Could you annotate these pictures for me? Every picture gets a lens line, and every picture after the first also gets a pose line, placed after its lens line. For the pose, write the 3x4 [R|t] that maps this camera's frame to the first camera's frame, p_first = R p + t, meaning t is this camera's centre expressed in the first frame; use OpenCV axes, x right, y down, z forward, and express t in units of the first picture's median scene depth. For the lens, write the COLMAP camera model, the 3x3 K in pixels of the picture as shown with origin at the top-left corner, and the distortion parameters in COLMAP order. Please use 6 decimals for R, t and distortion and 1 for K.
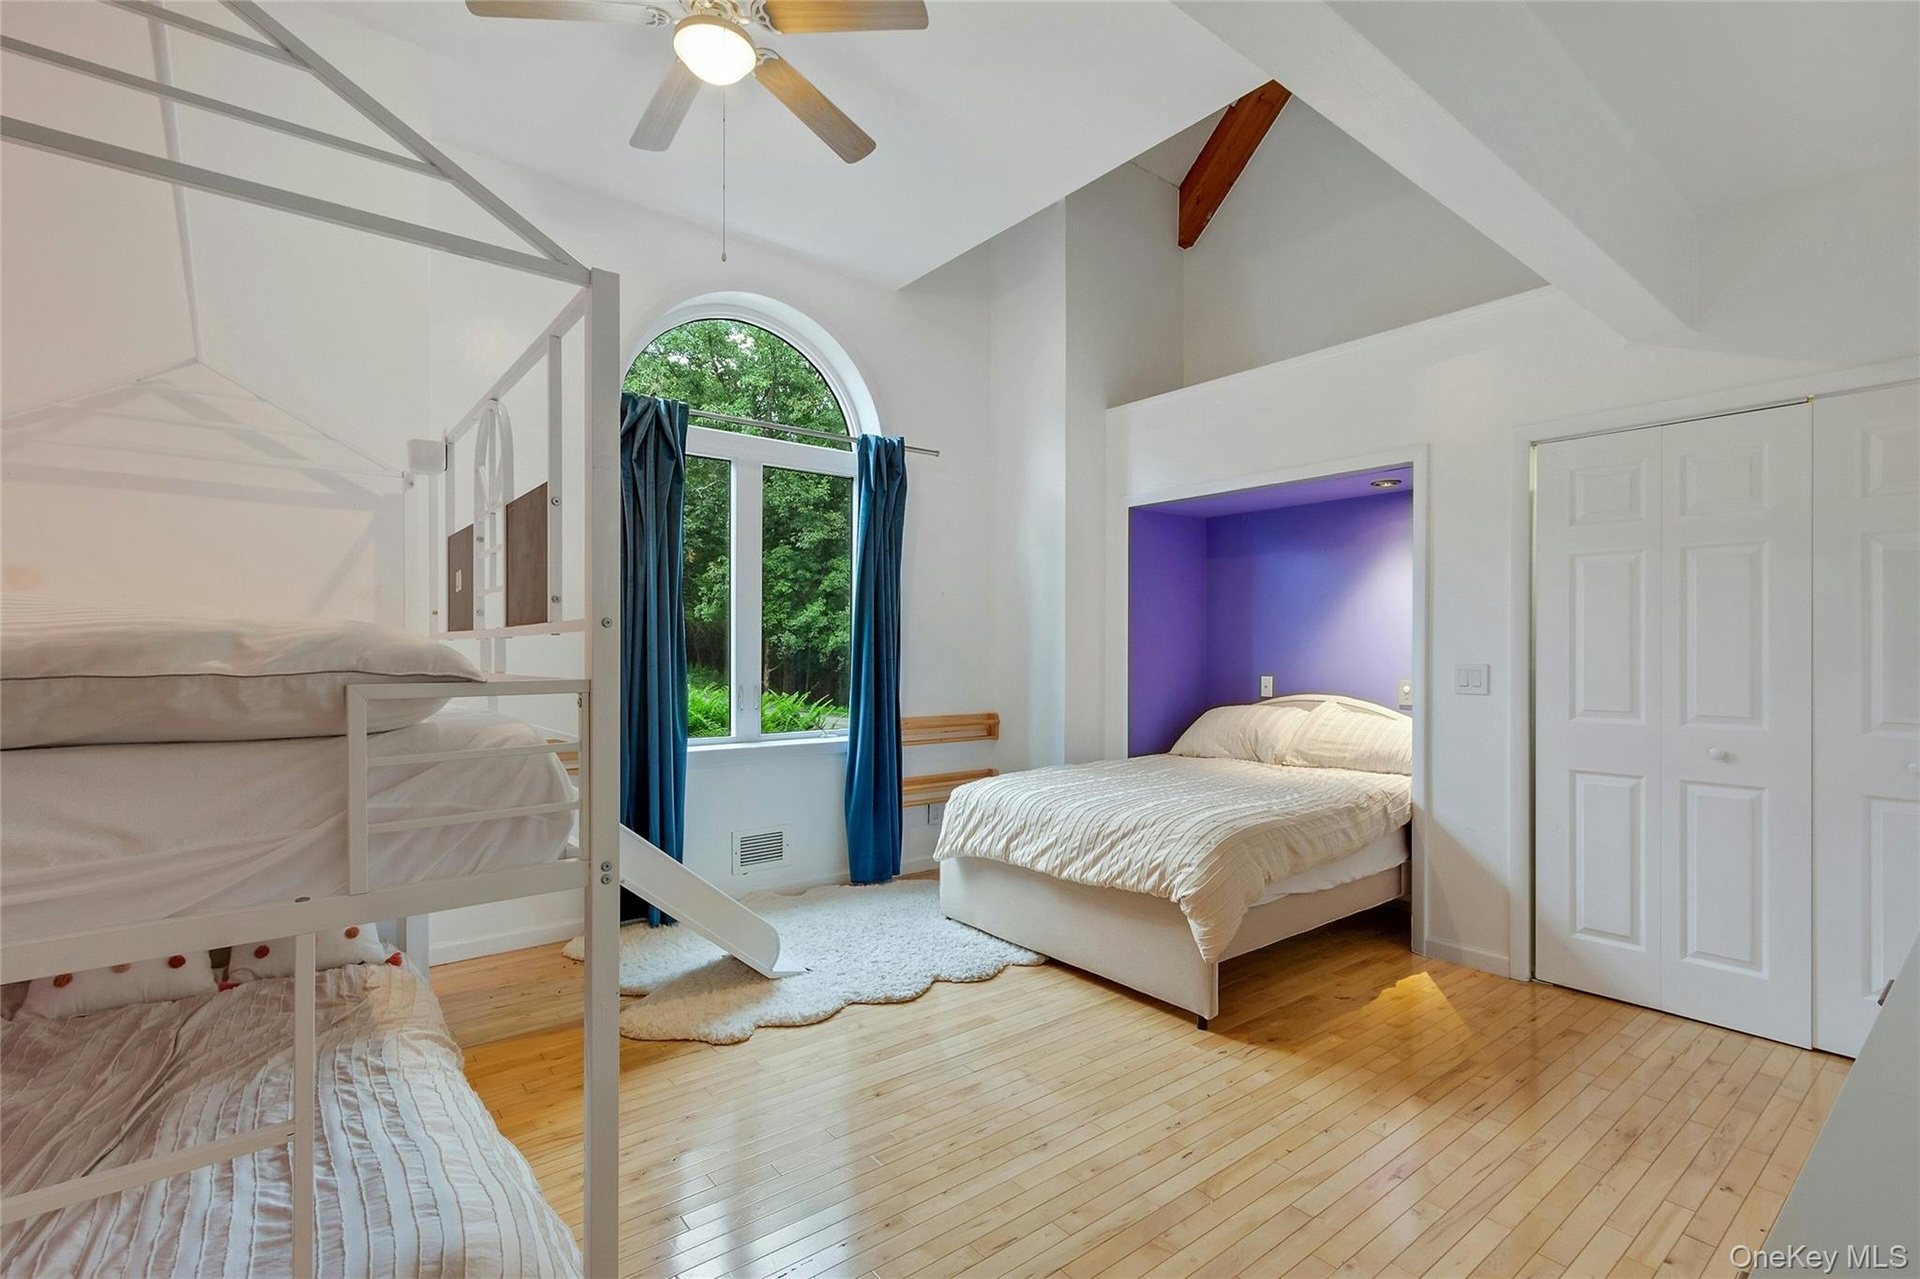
lens RADIAL K [[889.6, 0, 959.5], [0, 889.6, 665.0], [0, 0, 1]] dist [0.003177, 0.000324]
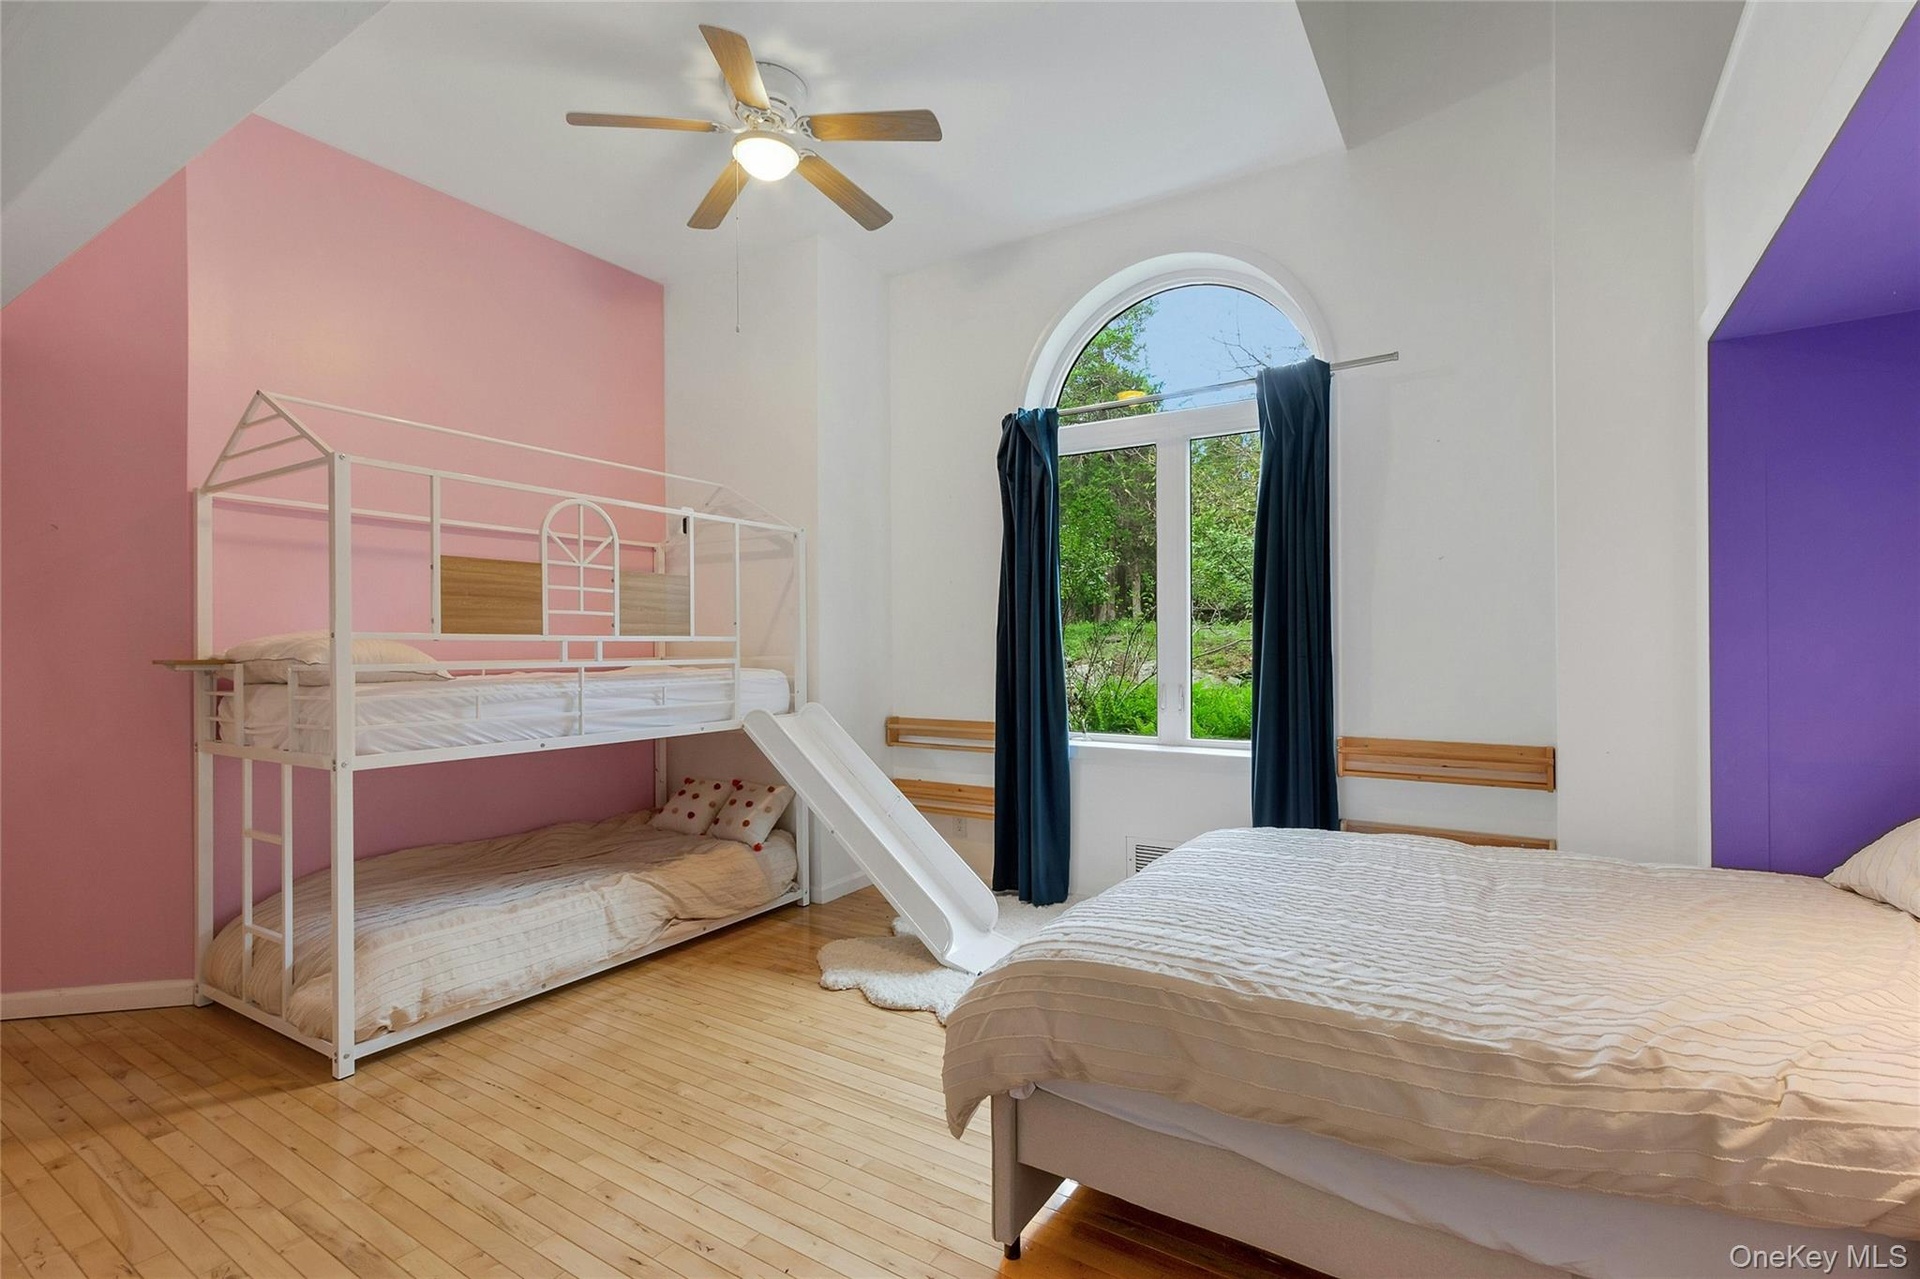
lens RADIAL K [[882.8, 0, 954.2], [0, 882.8, 648.0], [0, 0, 1]] dist [0.001560, 0.000083]
pose [[0.307857, 0.000246, -0.951433, 0.629244], [-0.007759, 0.999967, -0.002252, -0.010932], [0.951401, 0.008075, 0.307849, 0.567893]]
